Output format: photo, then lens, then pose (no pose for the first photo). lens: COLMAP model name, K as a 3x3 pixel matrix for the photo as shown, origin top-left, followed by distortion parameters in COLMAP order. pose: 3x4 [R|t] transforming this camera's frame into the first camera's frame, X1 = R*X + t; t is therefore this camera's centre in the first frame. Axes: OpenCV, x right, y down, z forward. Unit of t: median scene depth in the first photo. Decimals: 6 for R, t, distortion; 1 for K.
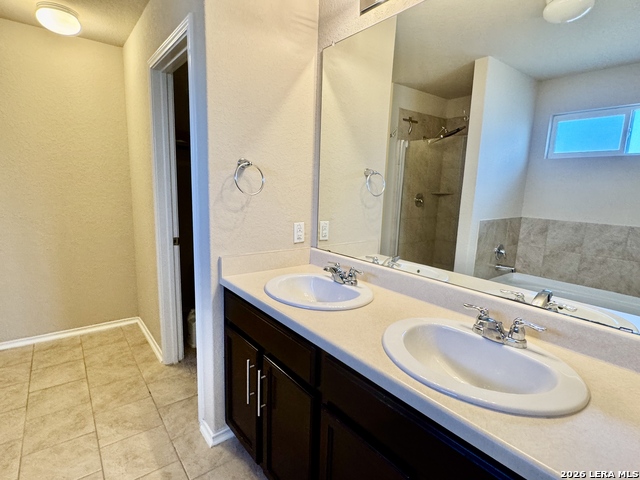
lens RADIAL K [[334.5, 0, 320.0], [0, 334.5, 240.0], [0, 0, 1]] dist [-0.001291, -0.000321]
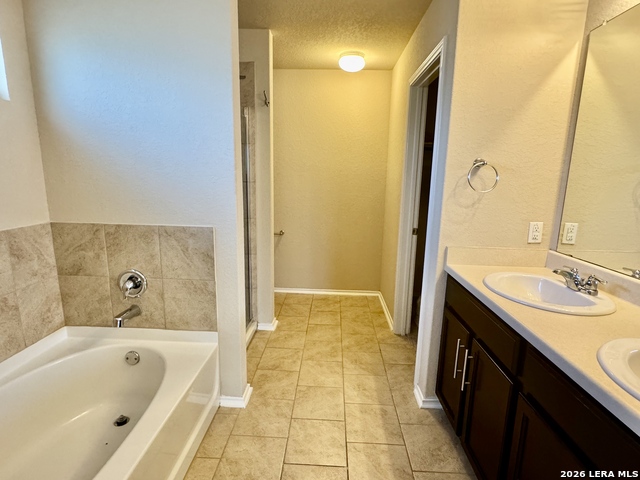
lens RADIAL K [[334.5, 0, 320.0], [0, 334.5, 240.0], [0, 0, 1]] dist [-0.001291, -0.000321]
pose [[0.759807, 0.107278, -0.641237, 0.089808], [-0.102551, 0.993721, 0.044735, 0.020294], [0.642010, 0.031770, 0.766038, -0.132883]]
